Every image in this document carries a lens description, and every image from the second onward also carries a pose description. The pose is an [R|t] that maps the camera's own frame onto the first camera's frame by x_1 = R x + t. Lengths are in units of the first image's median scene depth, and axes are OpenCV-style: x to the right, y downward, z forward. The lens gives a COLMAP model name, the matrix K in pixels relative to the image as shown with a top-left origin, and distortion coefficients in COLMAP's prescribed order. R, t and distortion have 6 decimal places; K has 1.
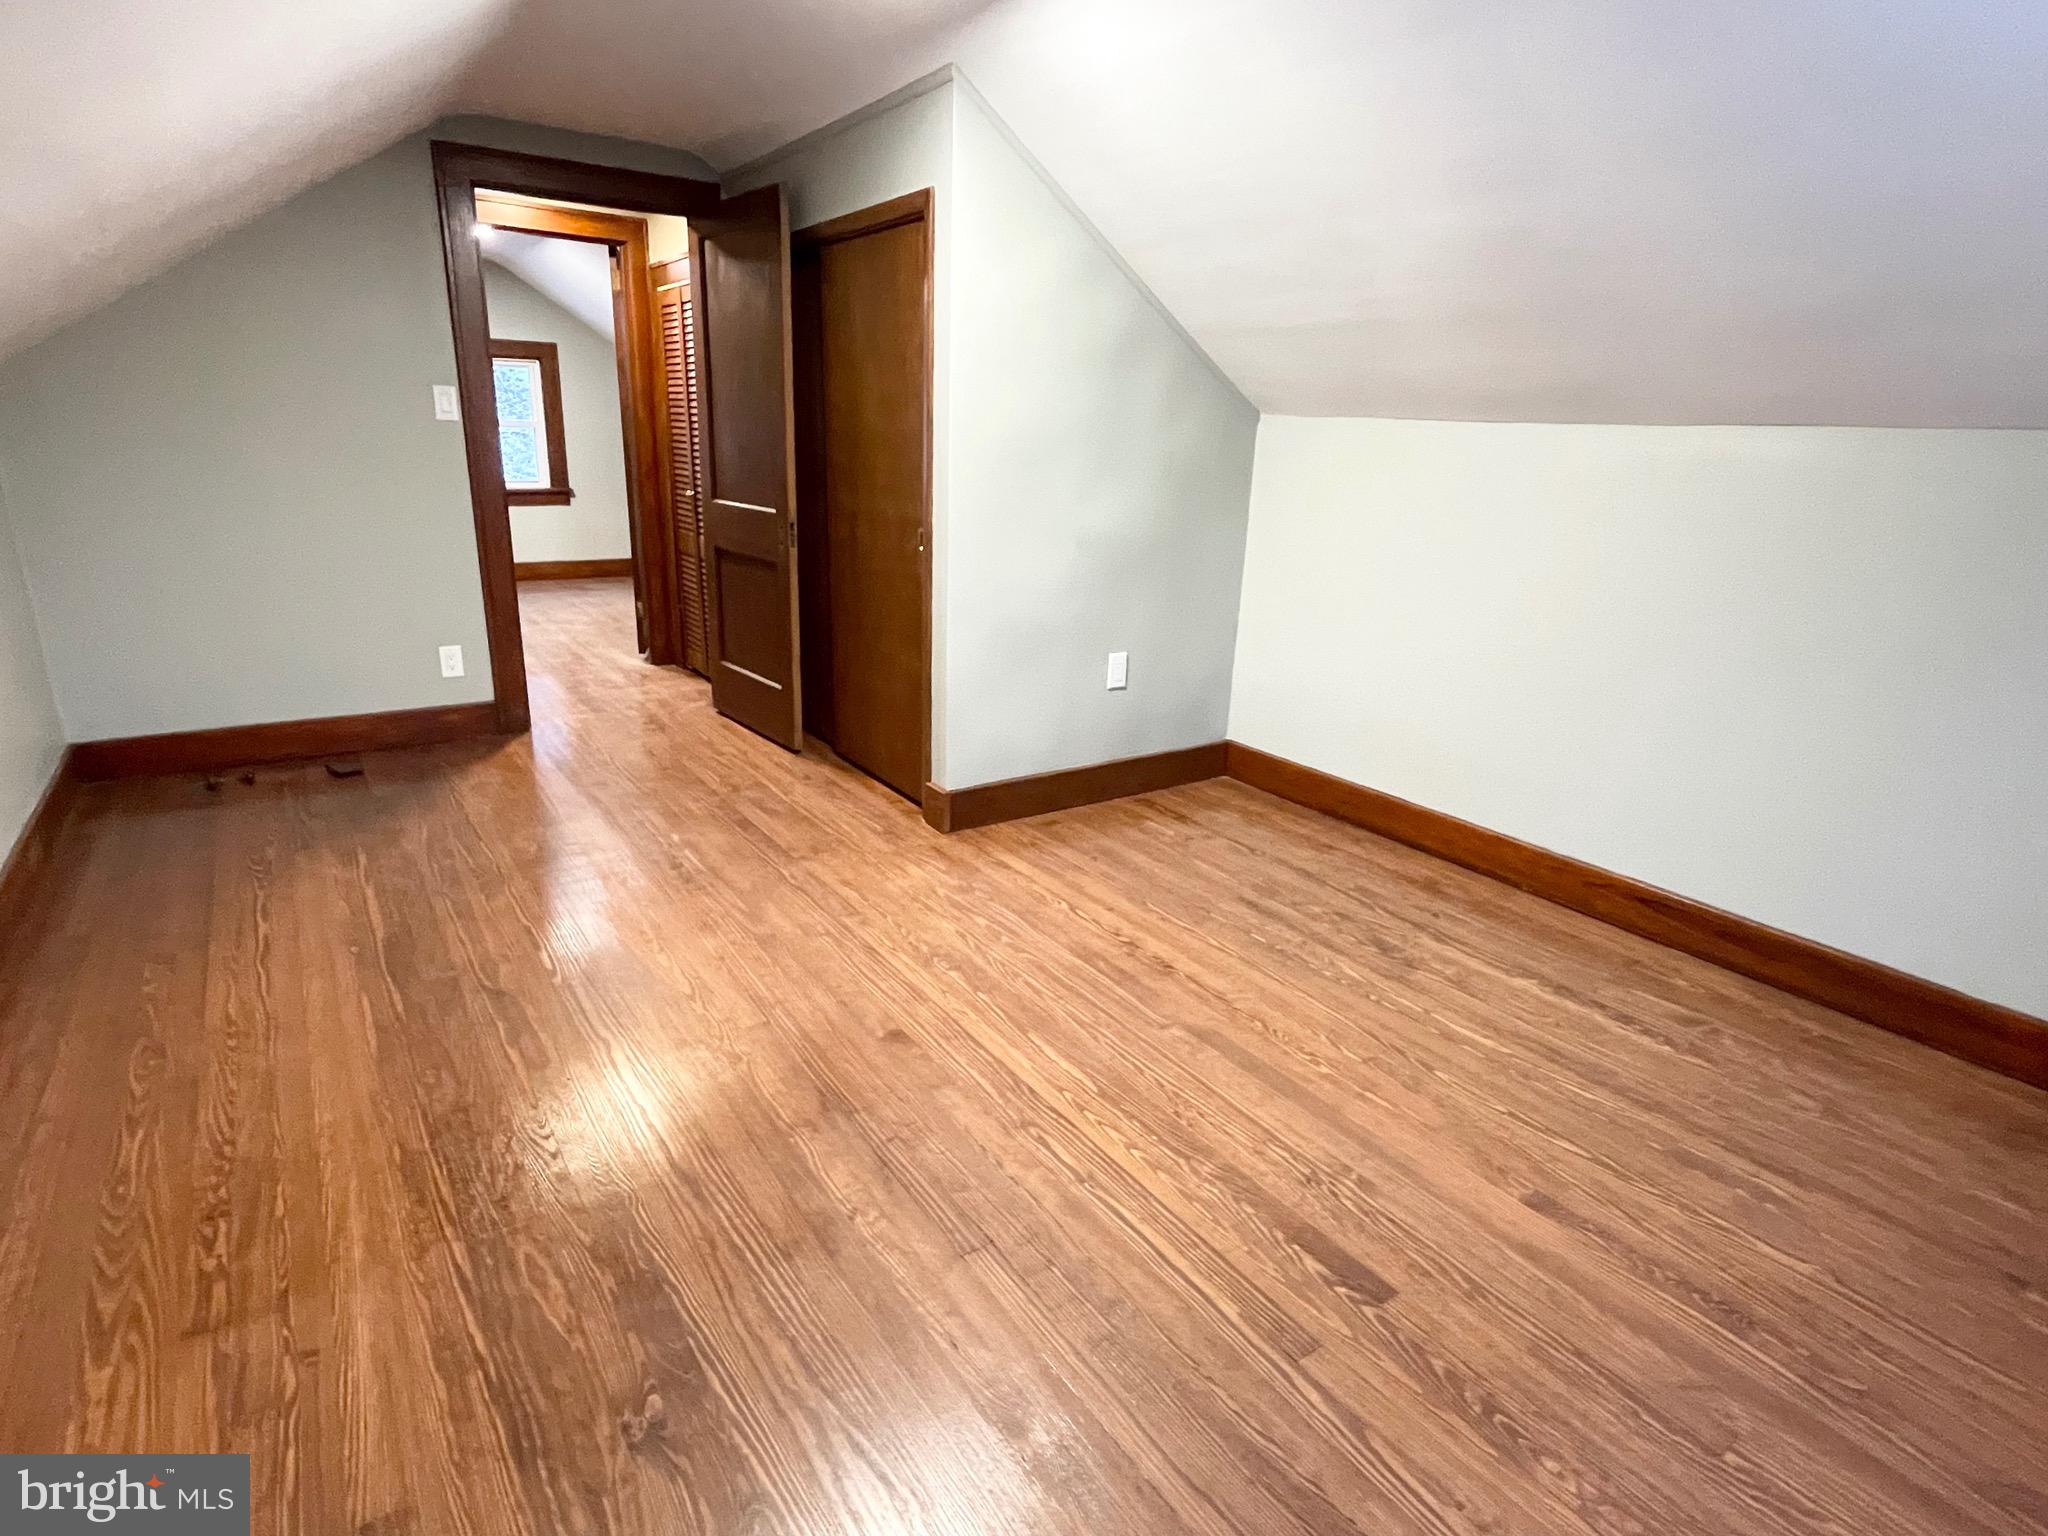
lens RADIAL K [[1076.0, 0, 1016.8], [0, 1076.0, 766.7], [0, 0, 1]] dist [-0.003729, -0.001649]
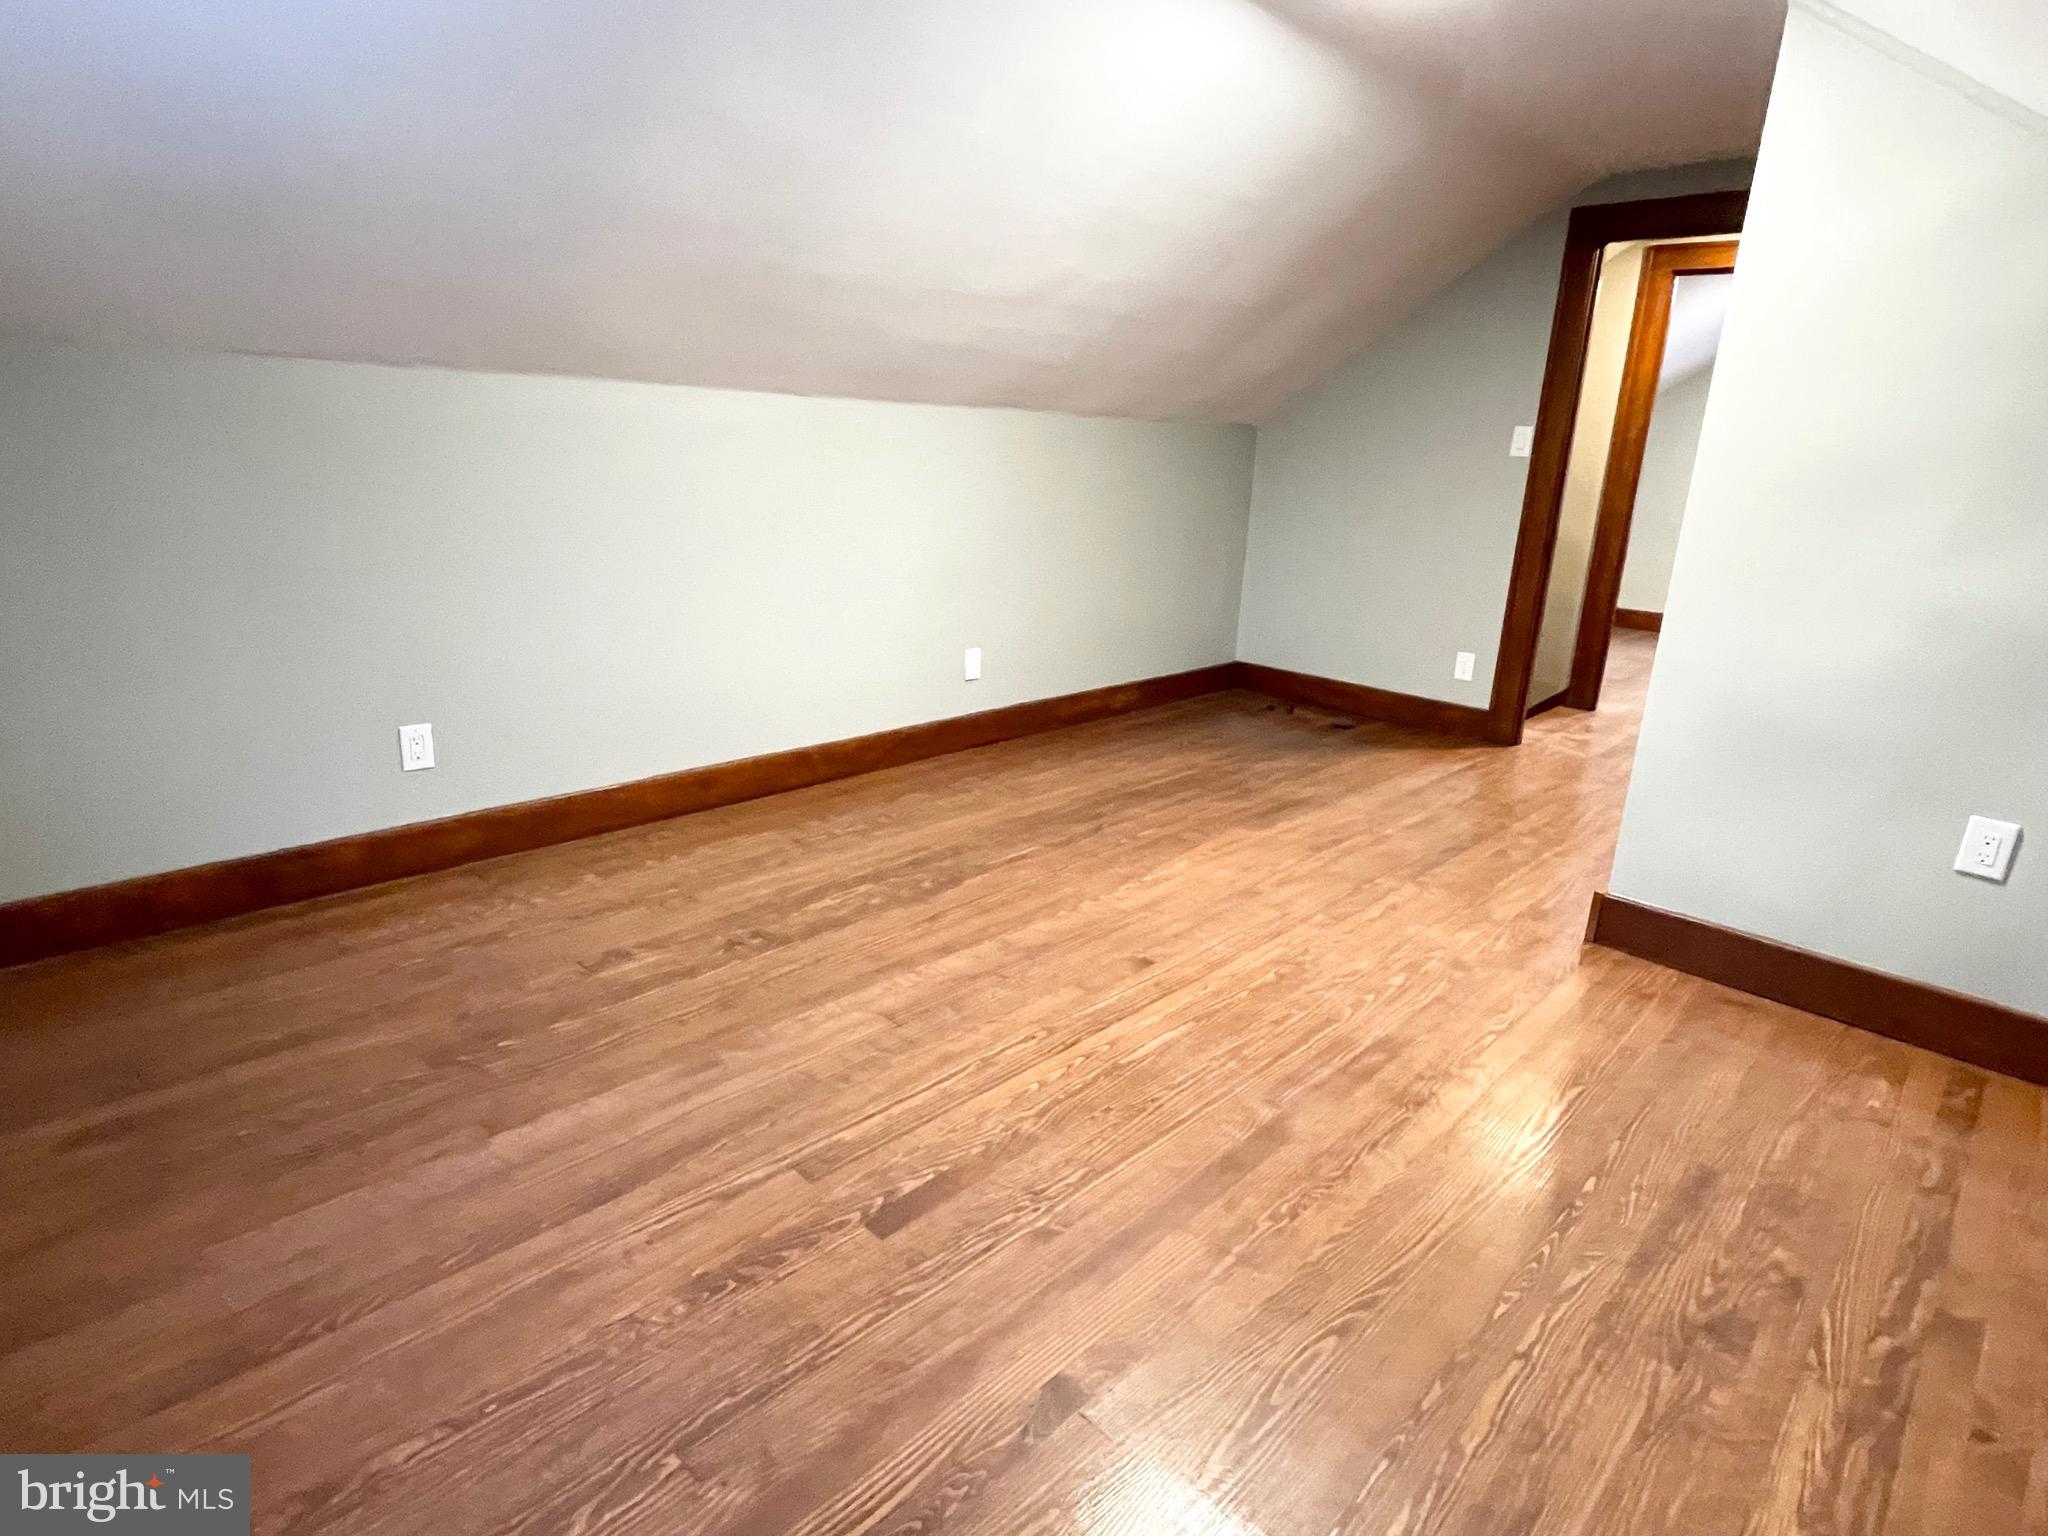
lens RADIAL K [[1076.0, 0, 1016.8], [0, 1076.0, 766.7], [0, 0, 1]] dist [-0.003729, -0.001649]
pose [[0.191273, 0.259762, -0.946540, 0.871642], [-0.326222, 0.926349, 0.188299, -0.107036], [0.925739, 0.272766, 0.261926, 0.526899]]
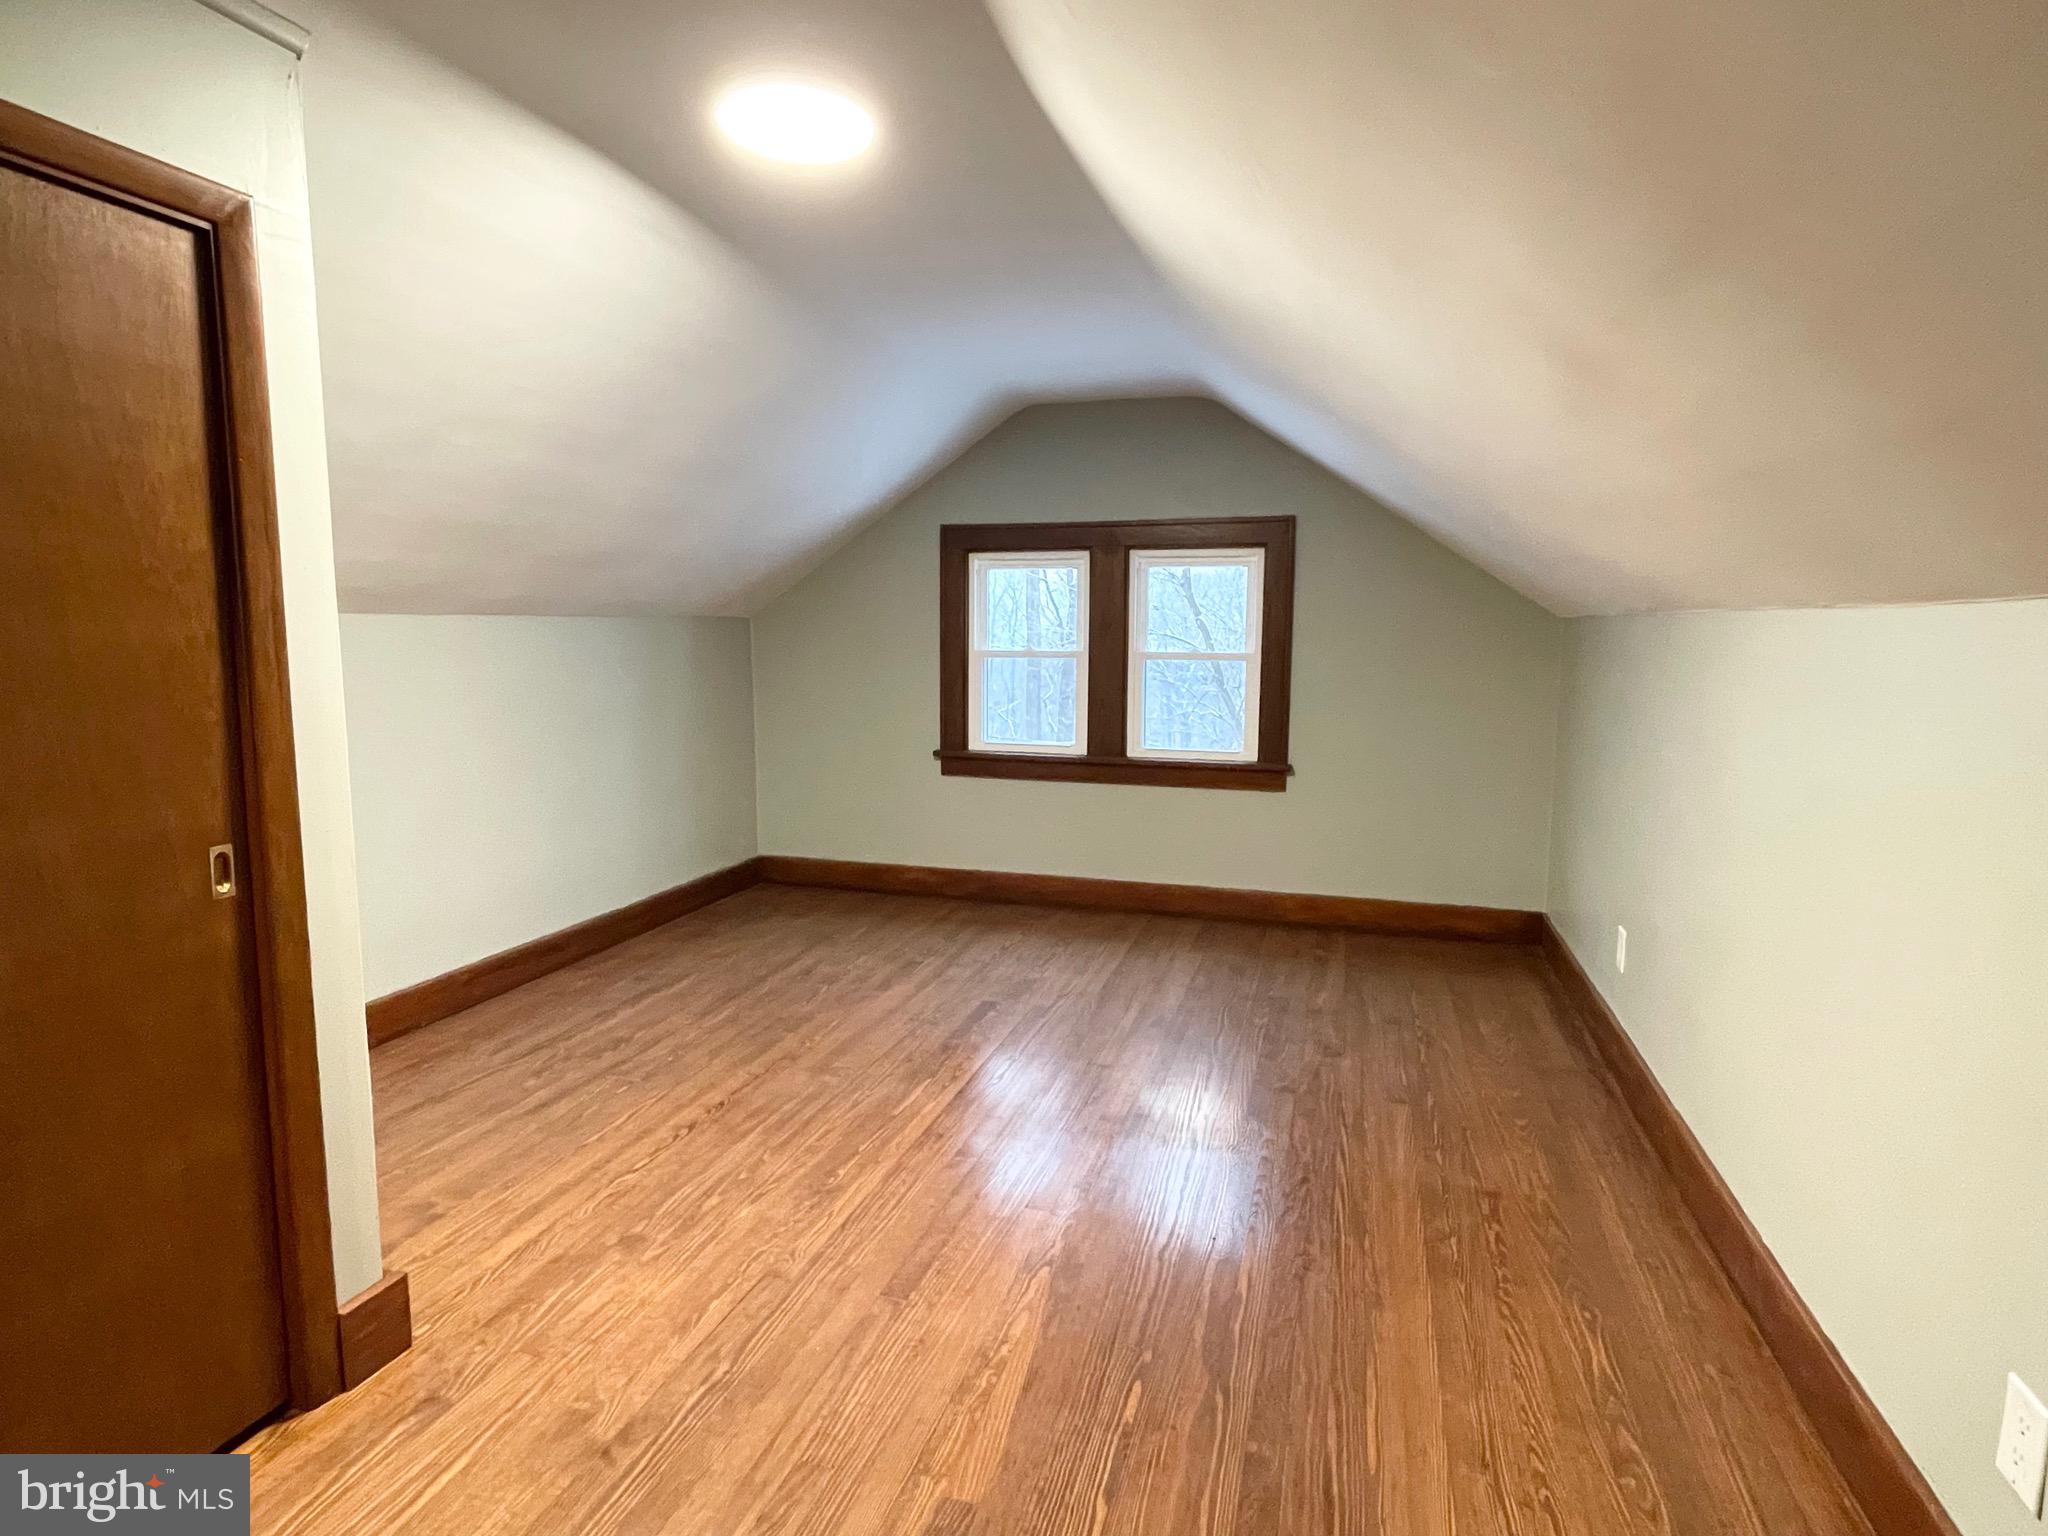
lens RADIAL K [[1076.0, 0, 1016.8], [0, 1076.0, 766.7], [0, 0, 1]] dist [-0.003729, -0.001649]
pose [[-0.622249, -0.130380, 0.771885, -0.968249], [0.214215, 0.920037, 0.328092, -0.485557], [-0.752940, 0.369504, -0.544563, 1.424863]]
